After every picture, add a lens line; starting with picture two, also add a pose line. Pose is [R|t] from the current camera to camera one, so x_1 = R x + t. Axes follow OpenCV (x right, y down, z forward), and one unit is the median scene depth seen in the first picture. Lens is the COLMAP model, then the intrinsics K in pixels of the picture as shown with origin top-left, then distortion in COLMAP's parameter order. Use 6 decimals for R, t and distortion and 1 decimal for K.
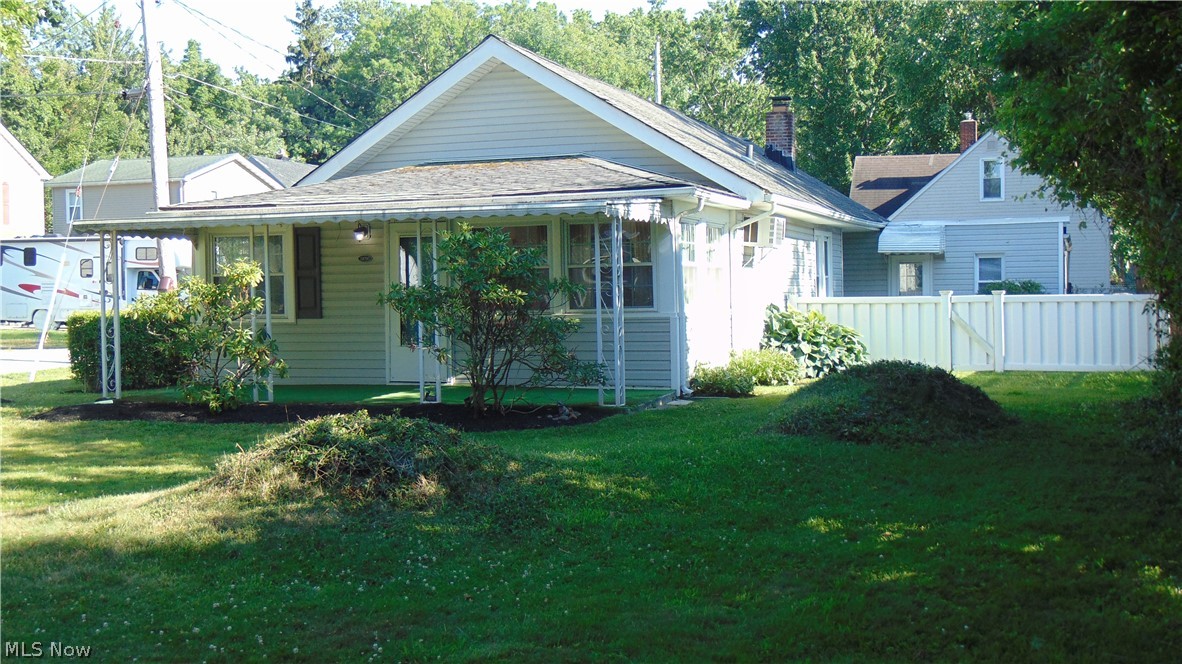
lens RADIAL K [[1578.4, 0, 589.4], [0, 1578.4, 332.4], [0, 0, 1]] dist [0.028744, 0.000000]
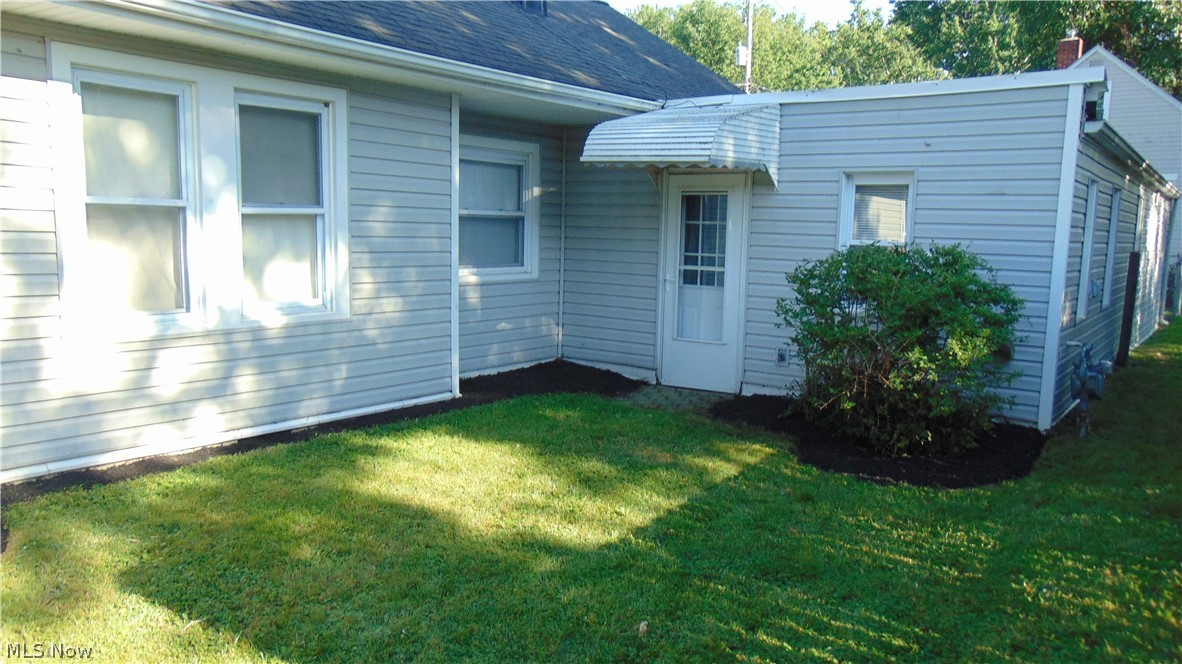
lens RADIAL K [[879.5, 0, 590.9], [0, 879.5, 331.2], [0, 0, 1]] dist [-0.031635, 0.055013]
pose [[0.941982, 0.085646, -0.324553, 0.120990], [-0.056024, 0.993453, 0.099557, -0.013087], [0.330955, -0.075598, 0.940613, 0.356037]]
